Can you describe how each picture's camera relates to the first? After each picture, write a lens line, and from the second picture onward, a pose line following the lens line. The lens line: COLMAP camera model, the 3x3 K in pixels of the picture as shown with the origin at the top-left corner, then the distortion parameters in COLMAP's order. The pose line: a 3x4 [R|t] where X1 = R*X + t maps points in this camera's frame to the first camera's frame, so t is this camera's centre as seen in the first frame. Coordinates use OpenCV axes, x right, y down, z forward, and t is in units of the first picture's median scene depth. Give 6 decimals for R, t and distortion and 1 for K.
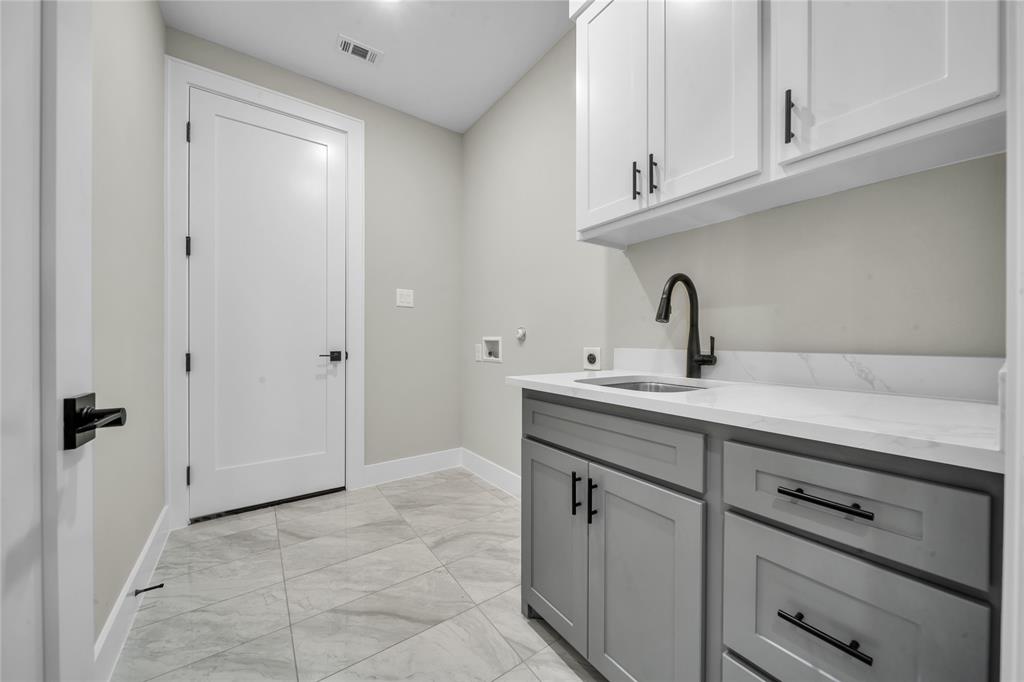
lens RADIAL K [[365.6, 0, 512.0], [0, 365.6, 341.0], [0, 0, 1]] dist [-0.000483, -0.000170]
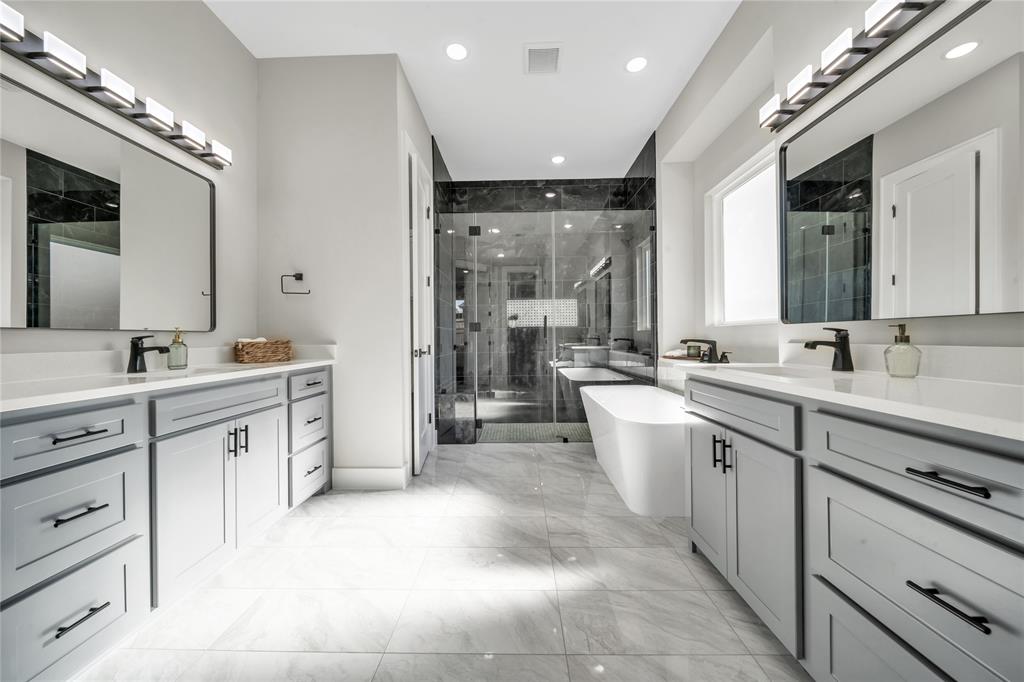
lens RADIAL K [[365.6, 0, 512.0], [0, 365.6, 341.0], [0, 0, 1]] dist [-0.000483, -0.000170]
pose [[0.806692, -0.005749, -0.590944, 0.425482], [0.008860, 0.999958, 0.002367, 0.007461], [0.590906, -0.007146, 0.806709, -0.583184]]
